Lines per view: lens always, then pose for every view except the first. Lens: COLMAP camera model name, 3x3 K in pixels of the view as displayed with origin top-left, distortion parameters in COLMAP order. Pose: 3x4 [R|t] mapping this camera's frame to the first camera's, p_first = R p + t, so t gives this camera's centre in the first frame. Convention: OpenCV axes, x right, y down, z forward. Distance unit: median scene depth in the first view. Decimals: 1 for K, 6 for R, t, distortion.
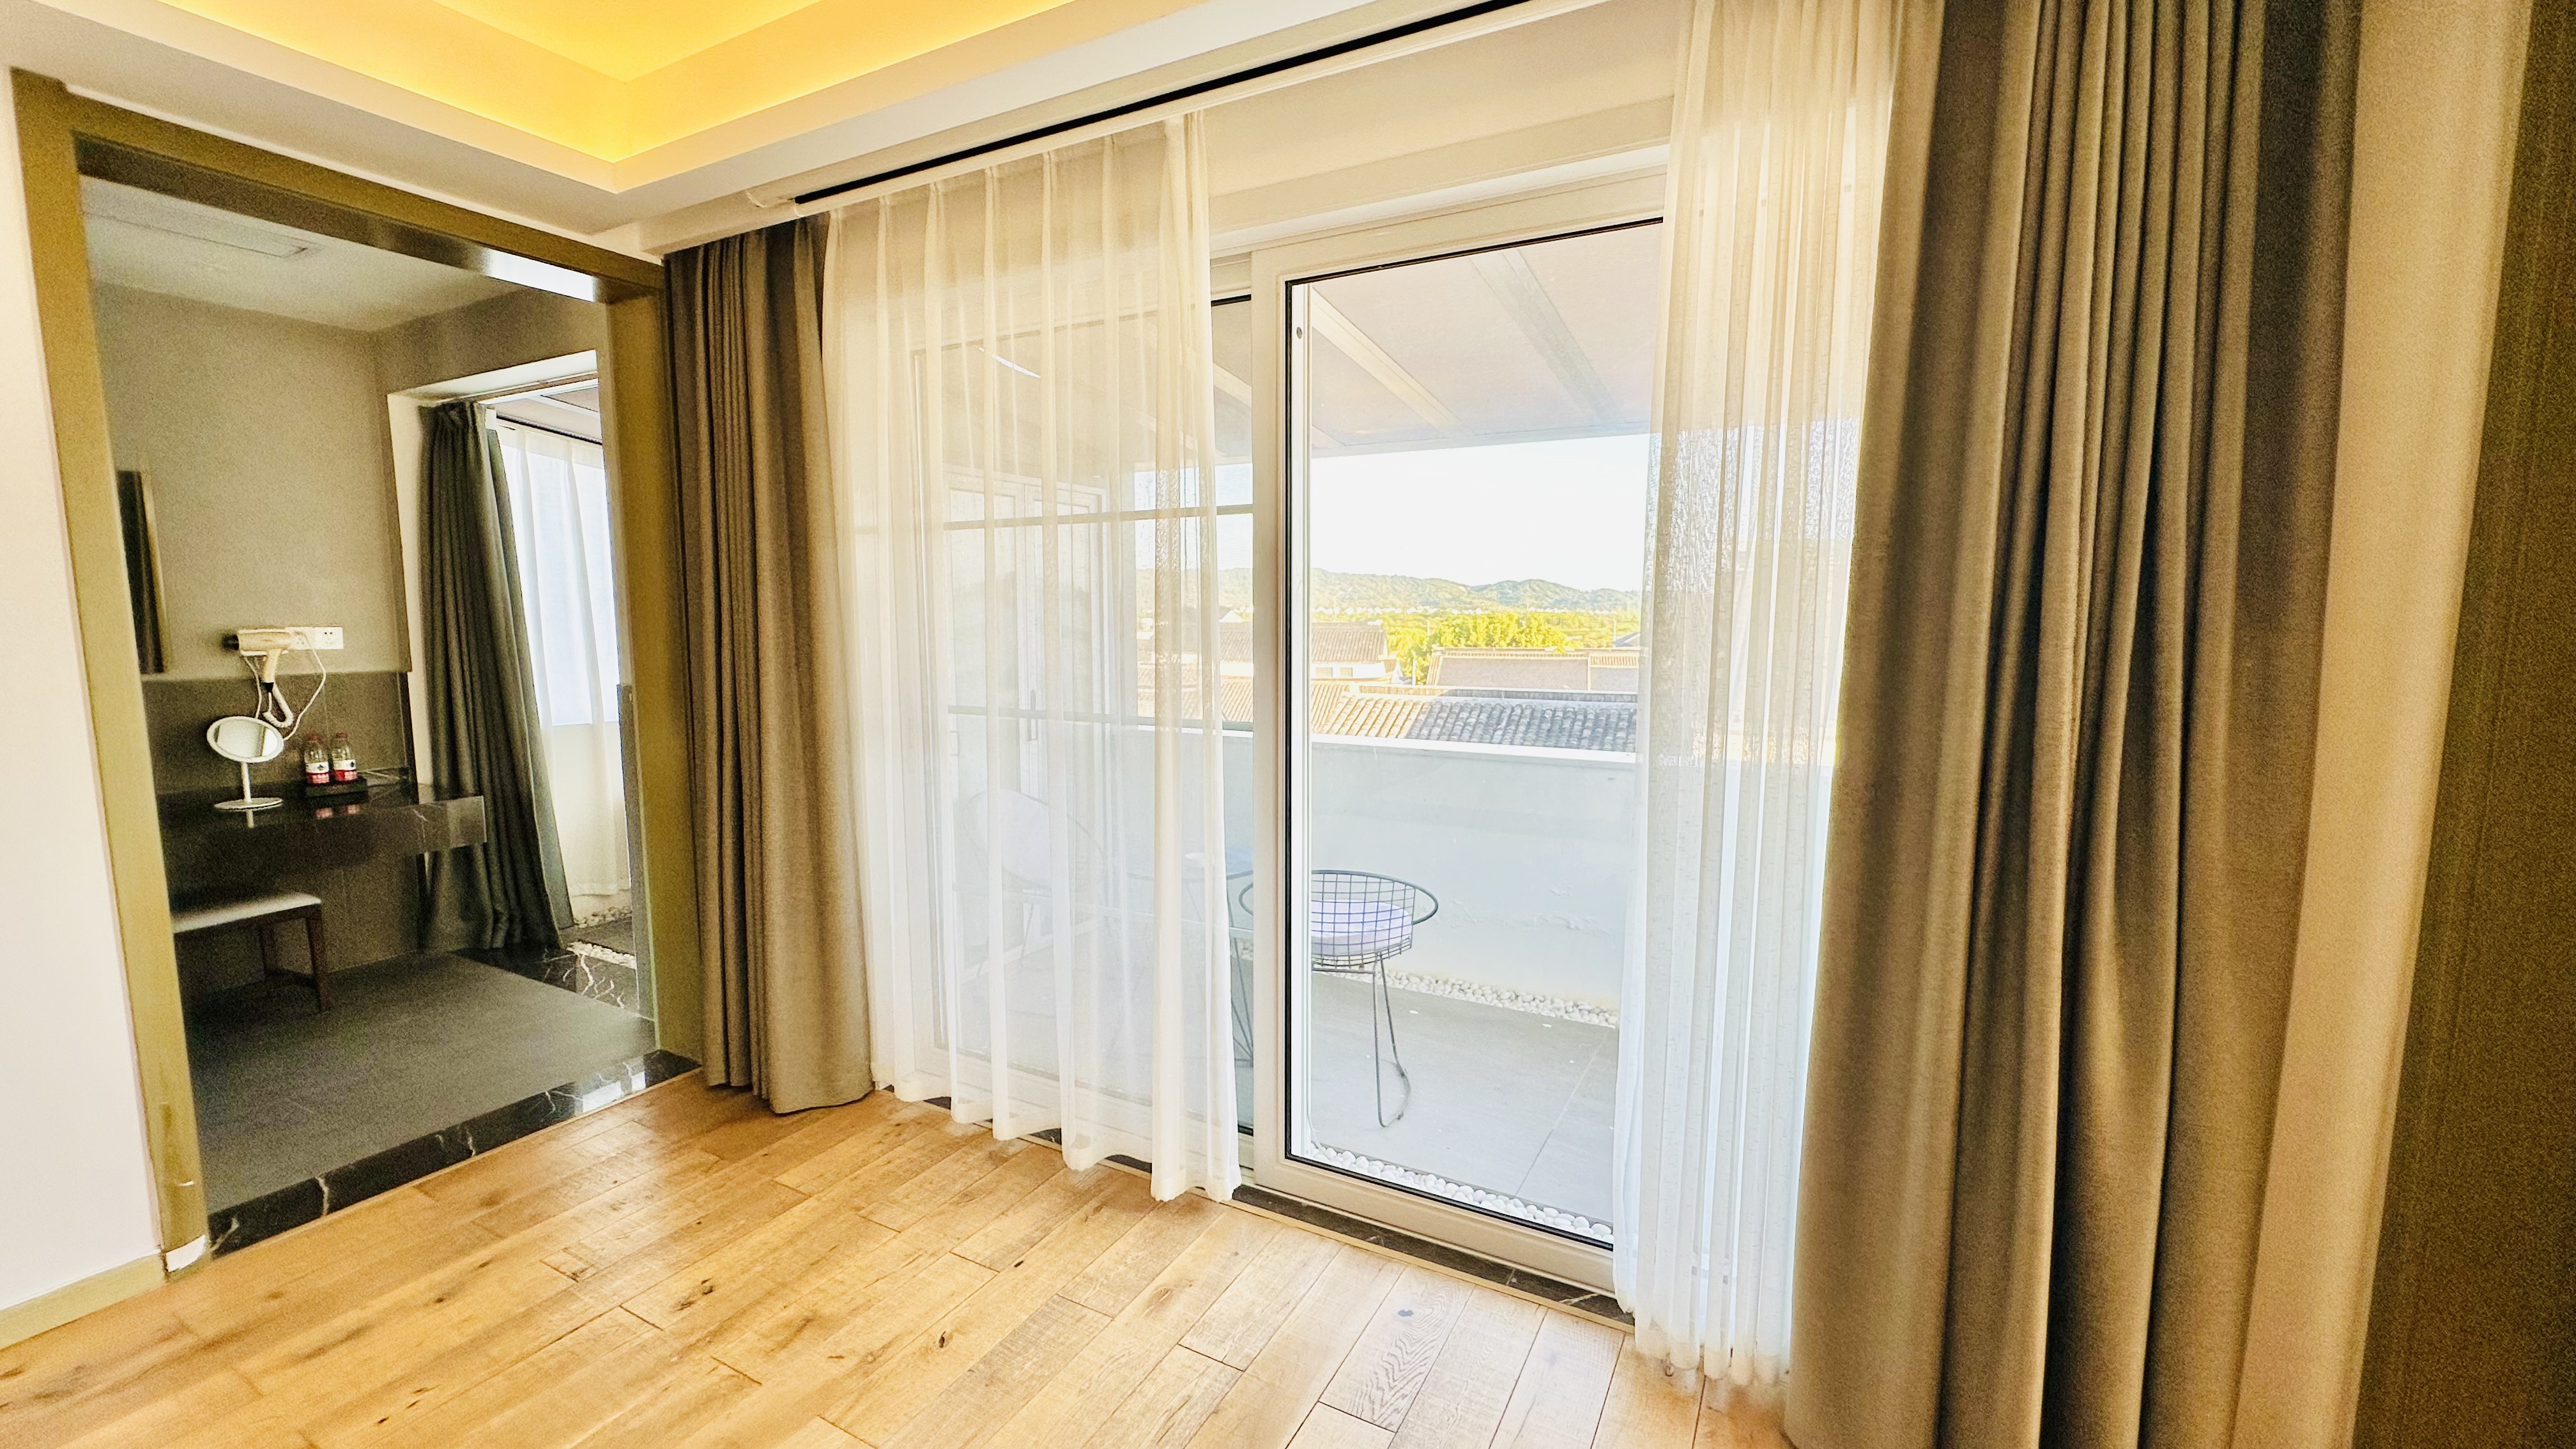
lens RADIAL K [[1030.4, 0, 1288.0], [0, 1030.4, 724.5], [0, 0, 1]] dist [-0.000436, -0.000251]
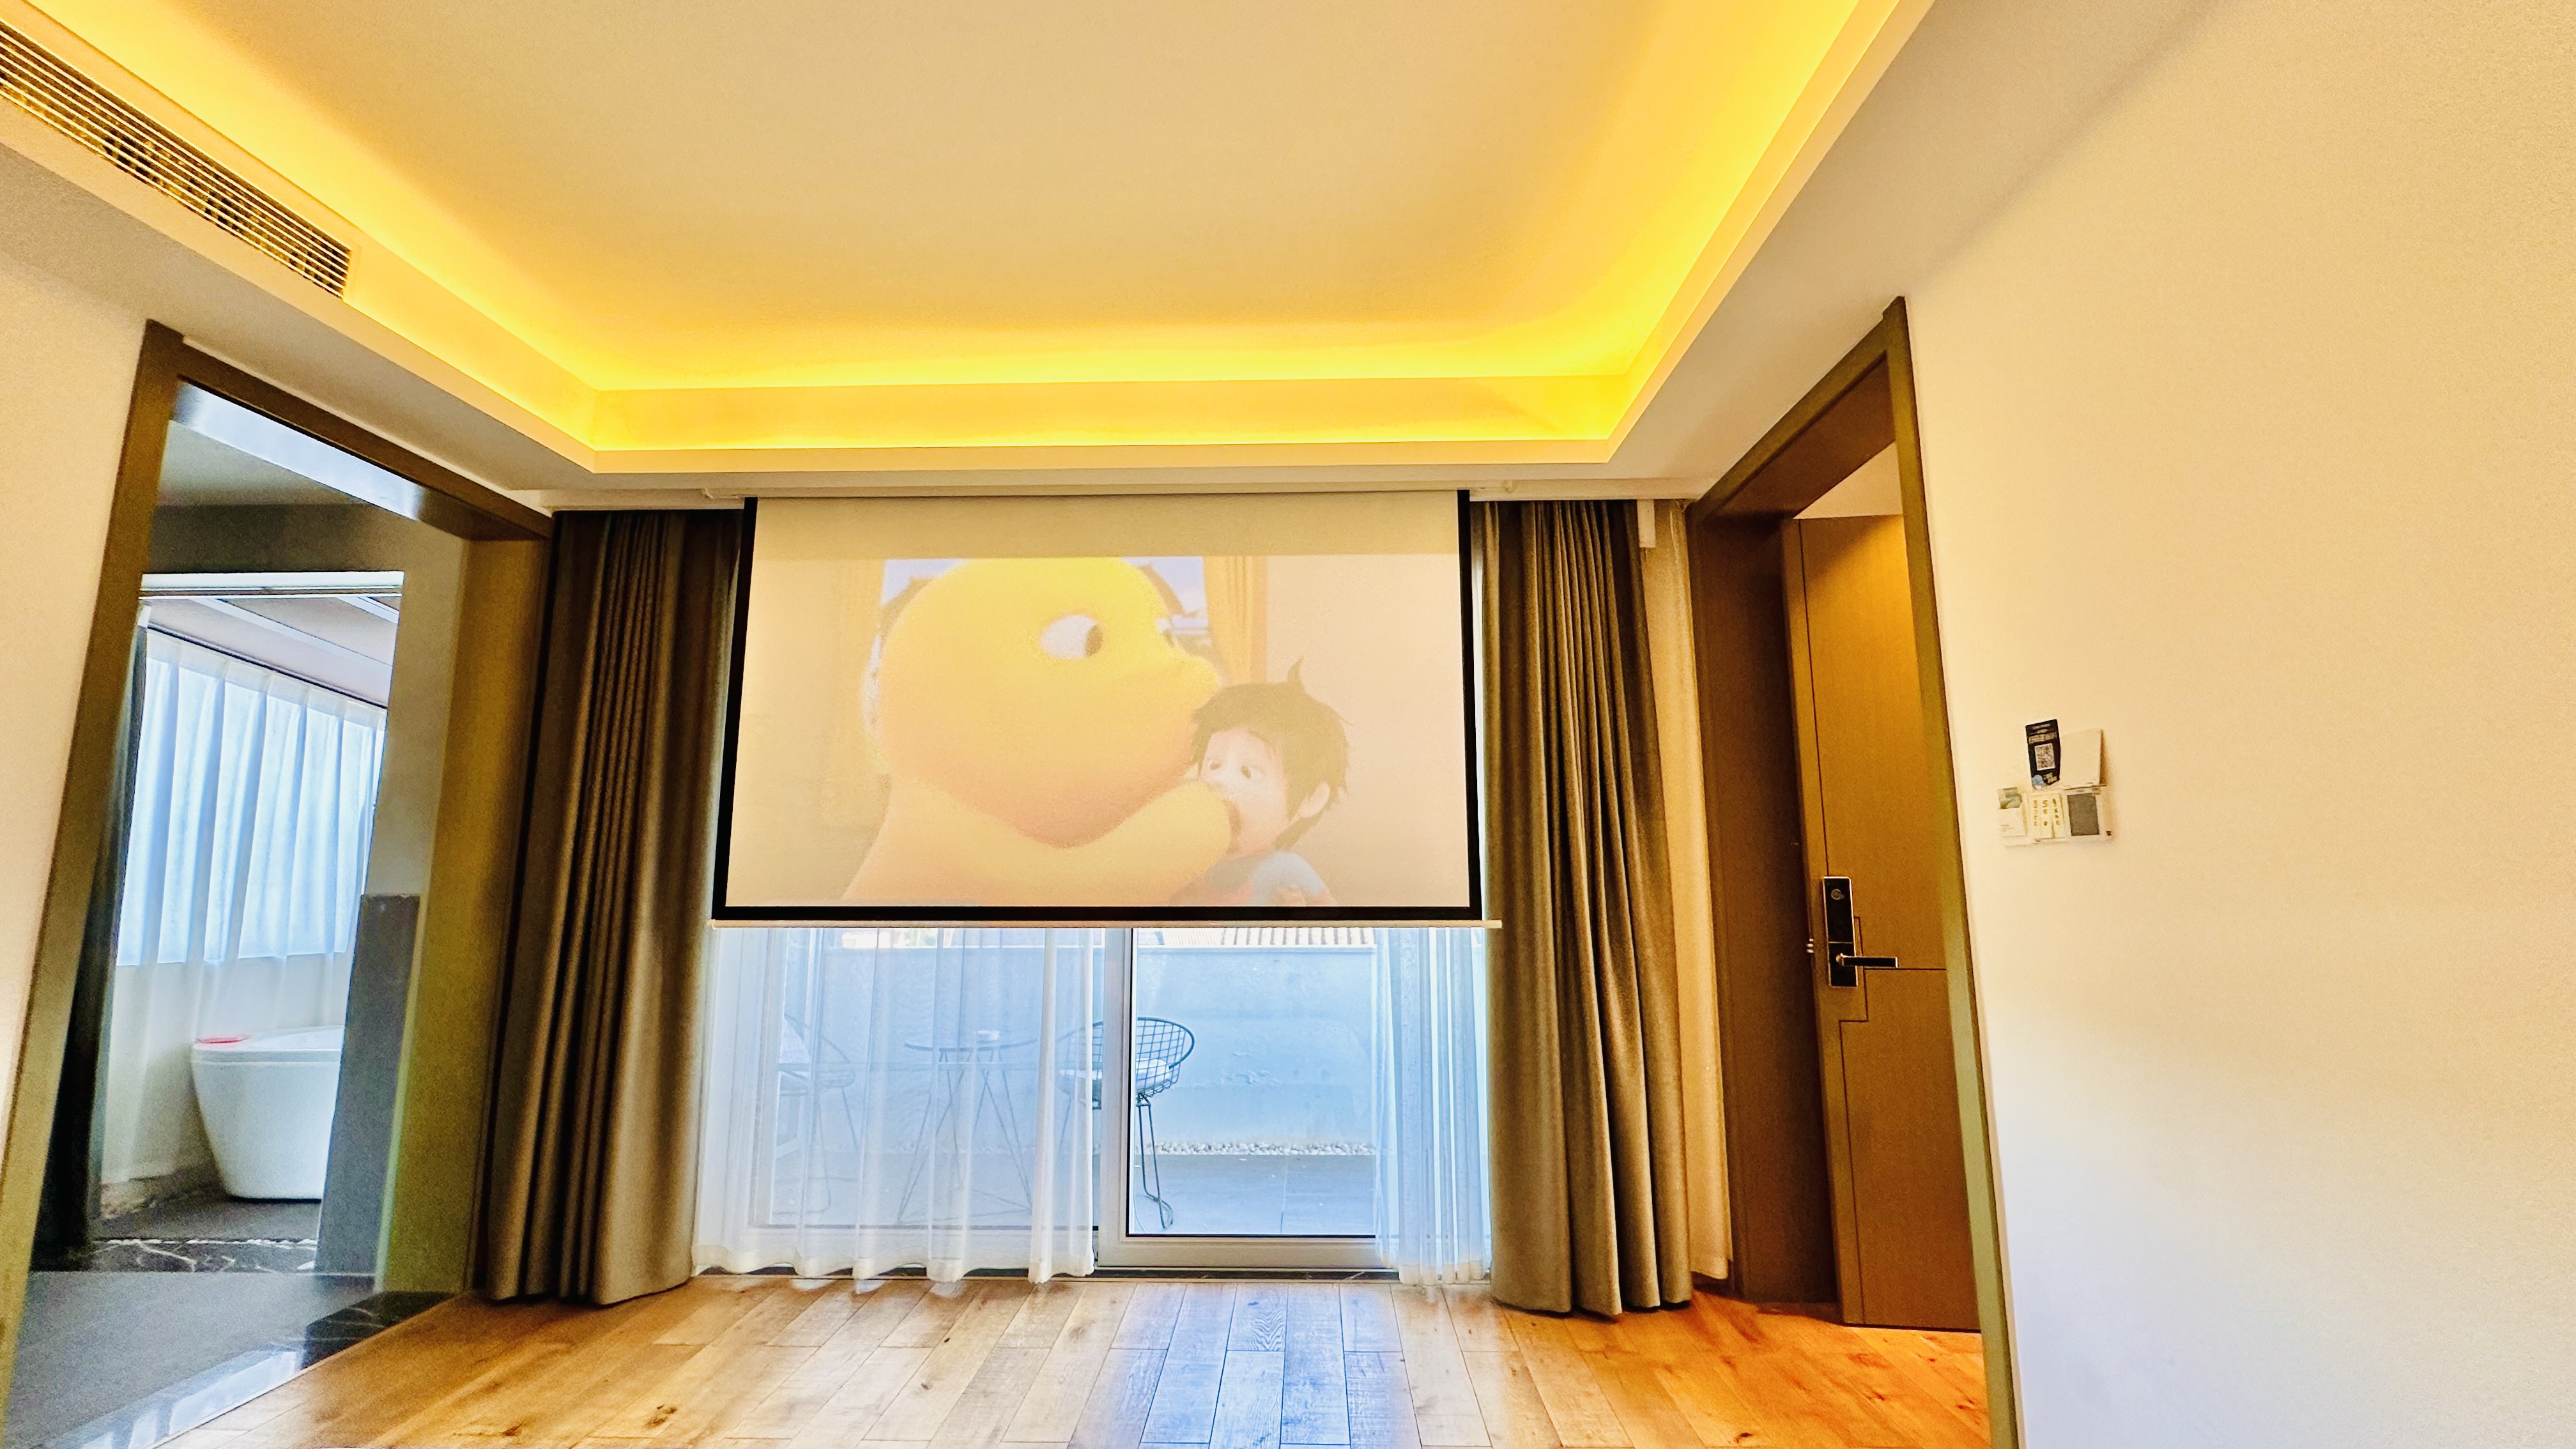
lens RADIAL K [[1030.4, 0, 1288.0], [0, 1030.4, 724.5], [0, 0, 1]] dist [-0.000436, -0.000251]
pose [[0.891965, 0.063448, 0.447630, -0.398365], [0.053742, 0.968203, -0.244323, 0.111568], [-0.448899, 0.241984, 0.860194, -0.327295]]
